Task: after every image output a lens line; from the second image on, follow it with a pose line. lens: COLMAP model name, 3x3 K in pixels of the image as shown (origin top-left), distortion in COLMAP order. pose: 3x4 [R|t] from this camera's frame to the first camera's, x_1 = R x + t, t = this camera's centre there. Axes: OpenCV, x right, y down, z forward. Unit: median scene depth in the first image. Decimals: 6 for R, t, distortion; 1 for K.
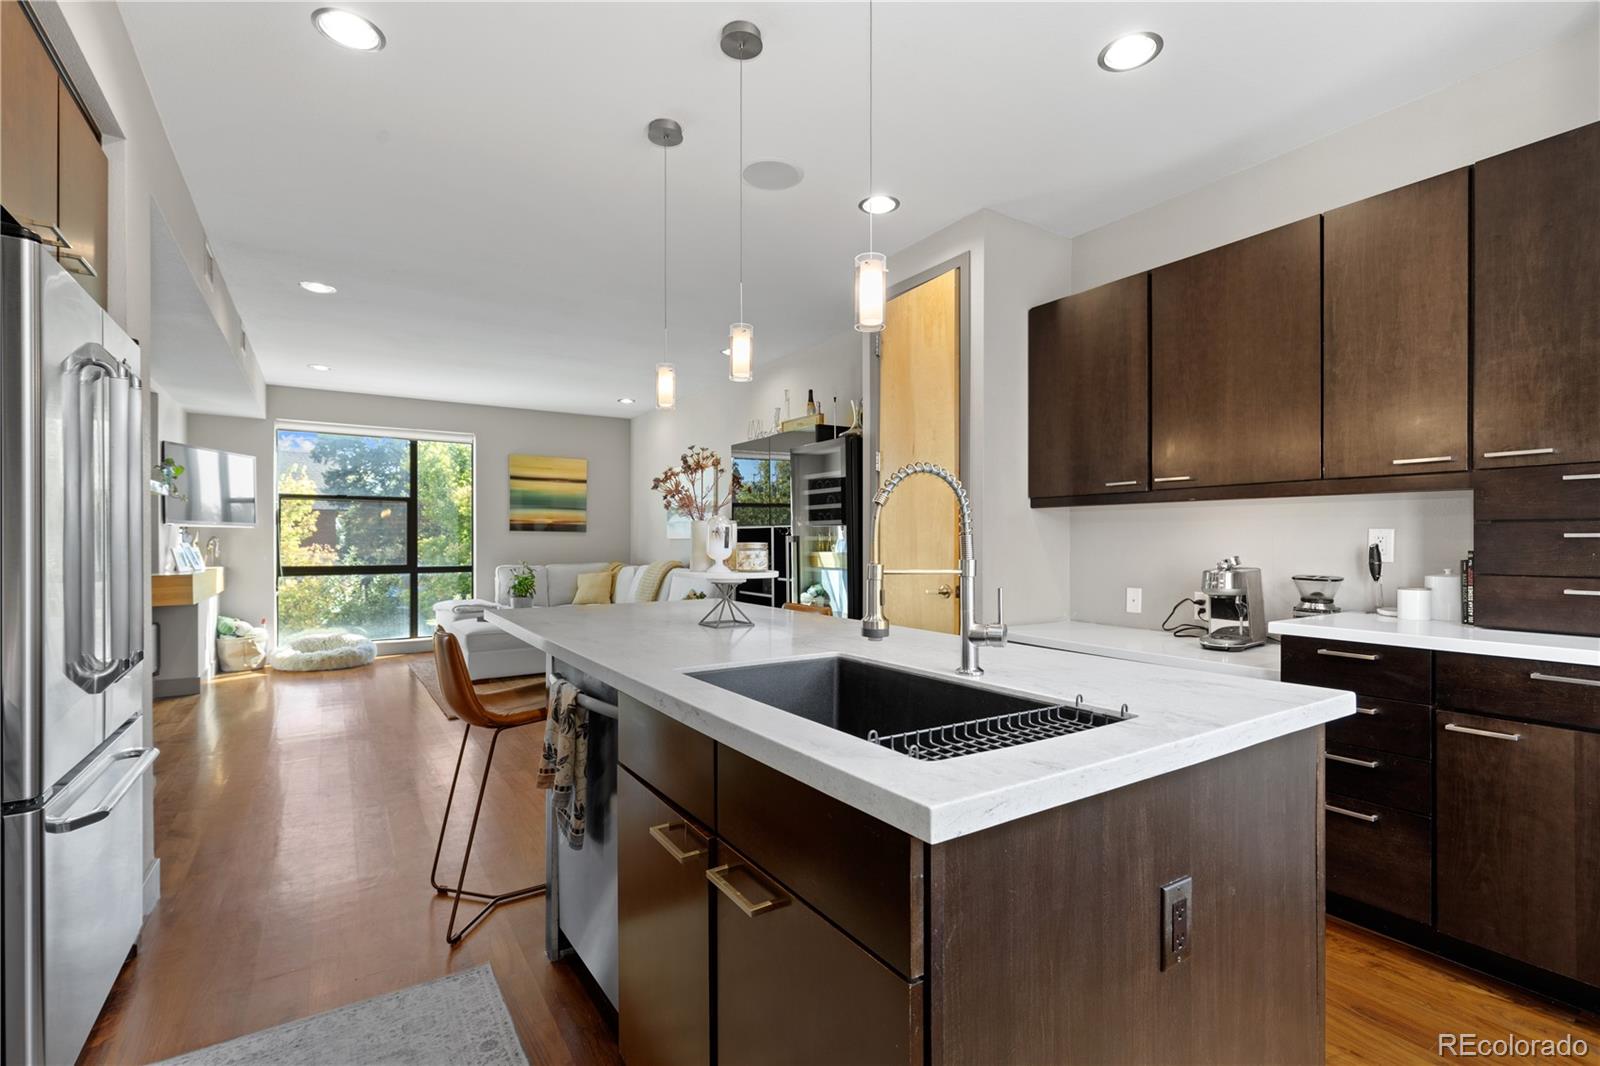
lens RADIAL K [[721.9, 0, 806.6], [0, 721.9, 541.1], [0, 0, 1]] dist [0.001941, 0.000174]
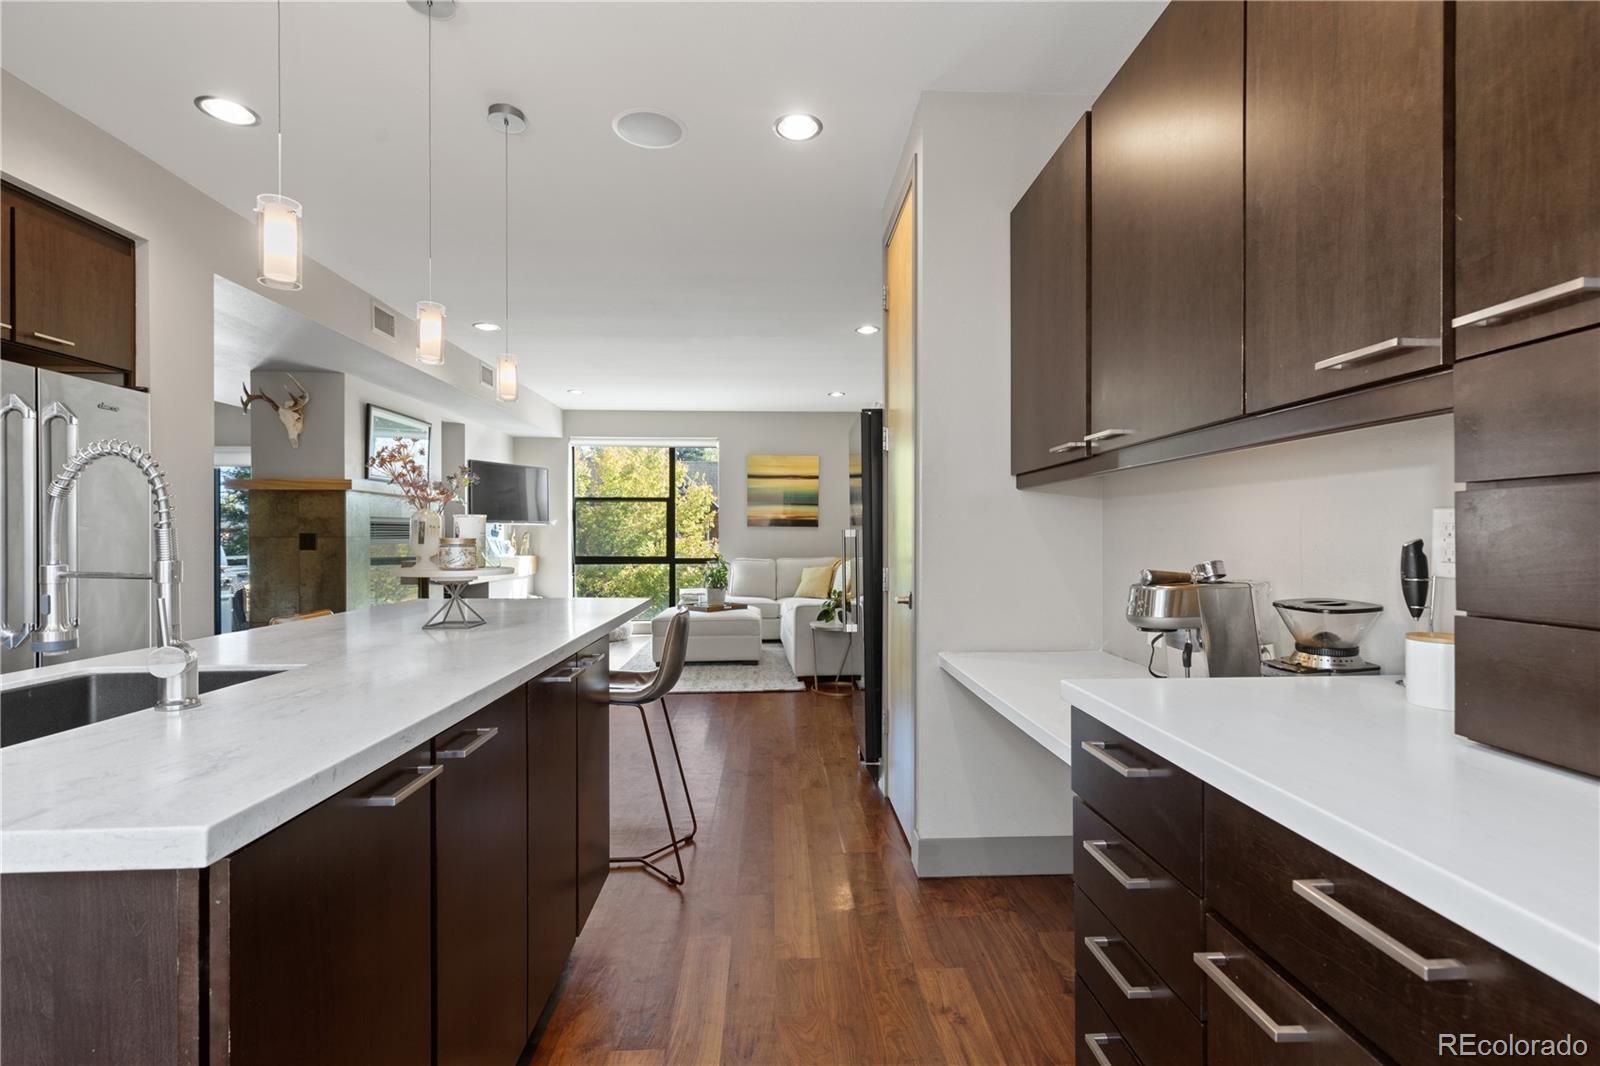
lens RADIAL K [[725.1, 0, 800.0], [0, 725.1, 533.0], [0, 0, 1]] dist [0.000866, 0.000086]
pose [[0.865099, -0.002332, -0.501595, 0.743582], [0.000440, 0.999992, -0.003889, 0.000362], [0.501600, 0.003143, 0.865094, 0.417374]]
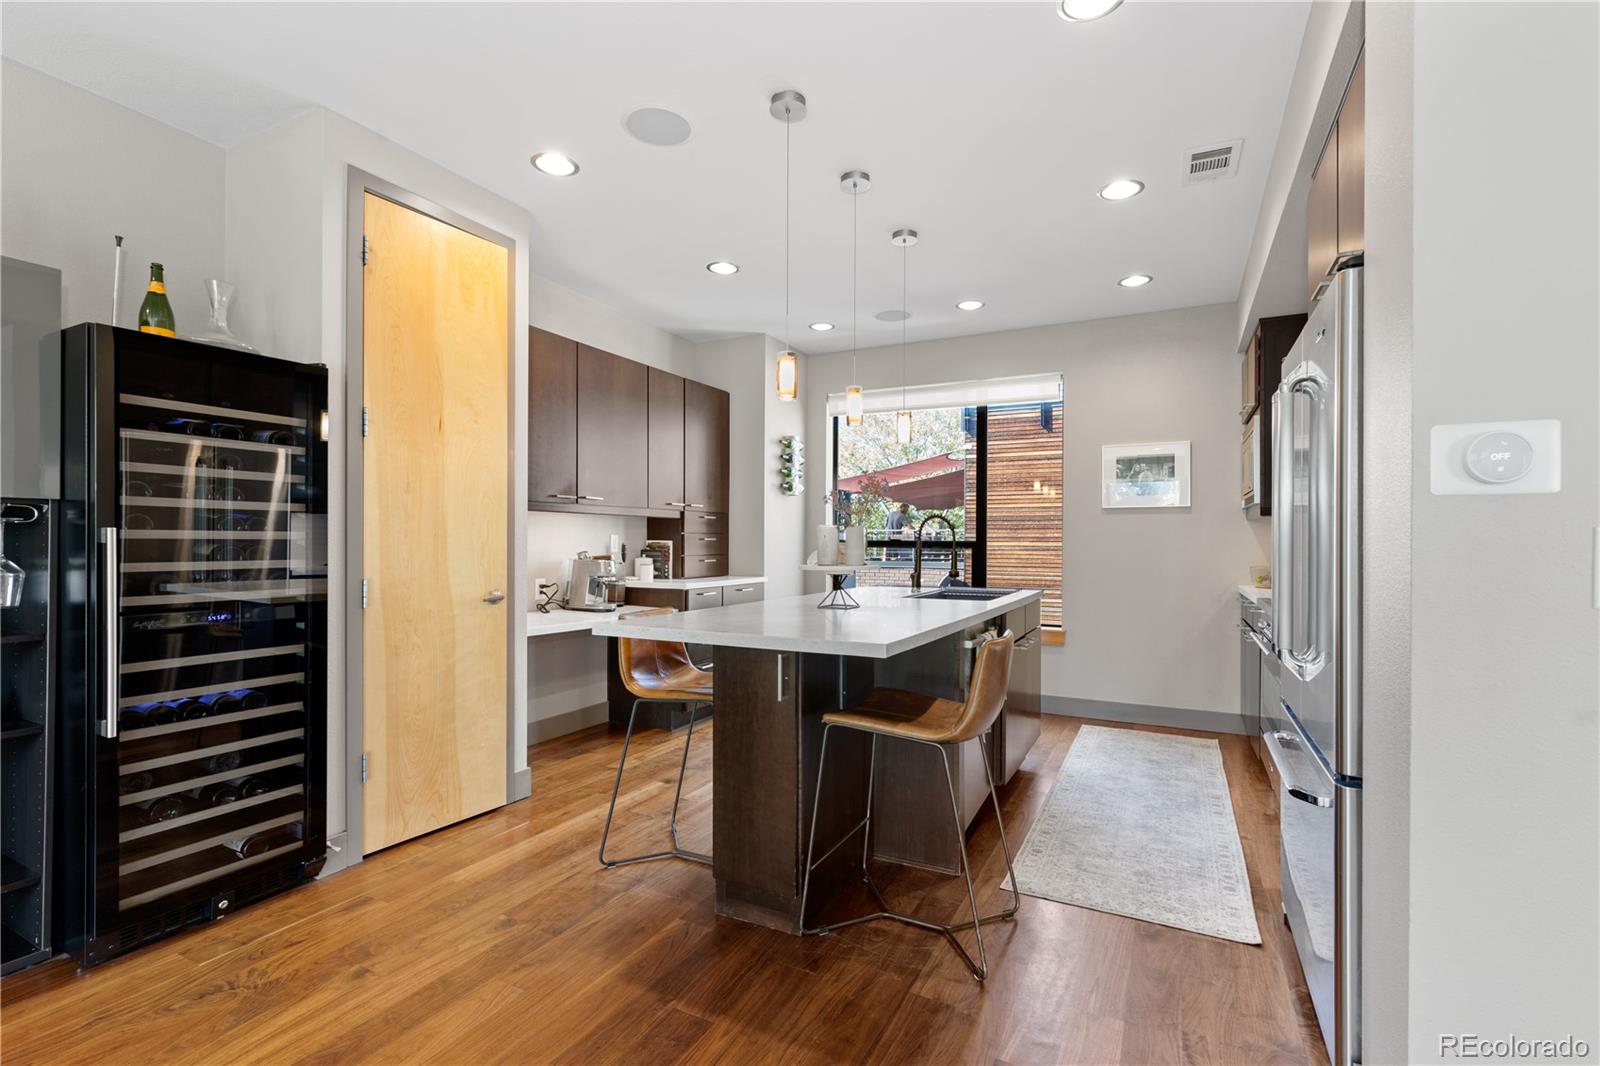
lens RADIAL K [[719.2, 0, 804.4], [0, 719.2, 539.0], [0, 0, 1]] dist [0.002266, -0.000497]
pose [[-0.491599, -0.000477, 0.870822, -1.259986], [-0.004155, 0.999990, -0.001798, -0.005002], [-0.870812, -0.004502, -0.491596, 1.783660]]
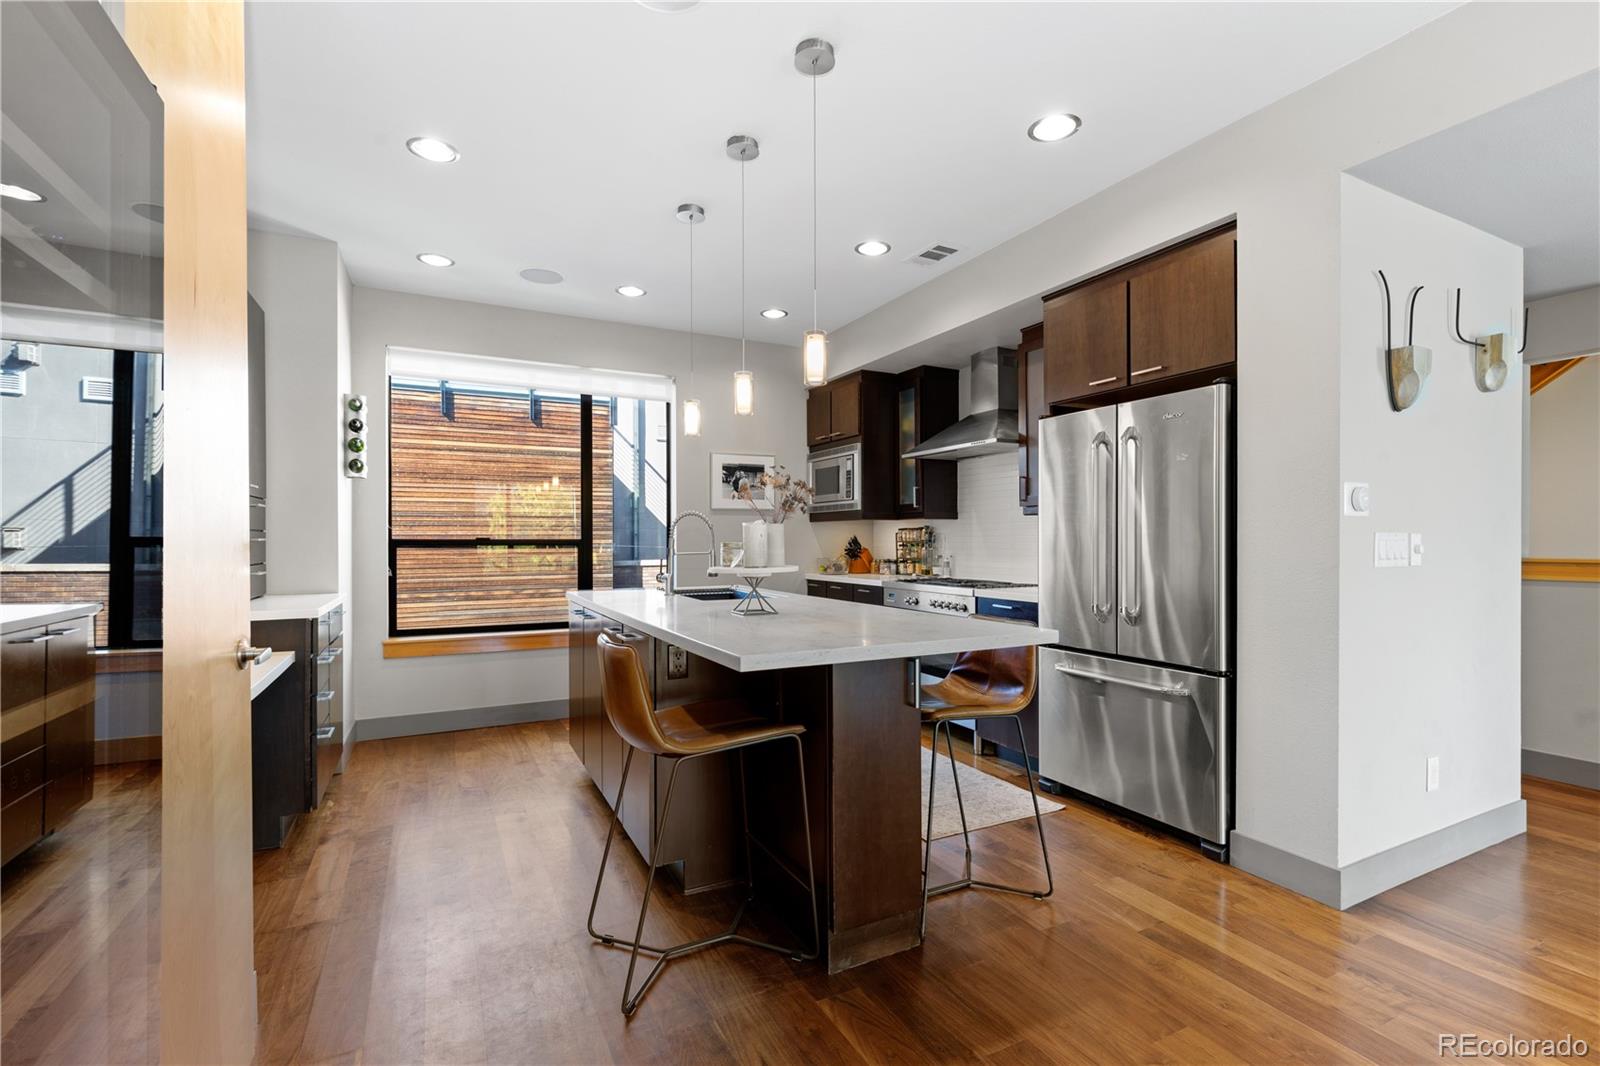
lens RADIAL K [[721.9, 0, 806.6], [0, 721.9, 541.1], [0, 0, 1]] dist [0.001941, 0.000174]
pose [[-0.994311, 0.001889, 0.106503, -0.343313], [0.002279, 0.999991, 0.003535, -0.008057], [-0.106496, 0.003758, -0.994306, 2.282179]]
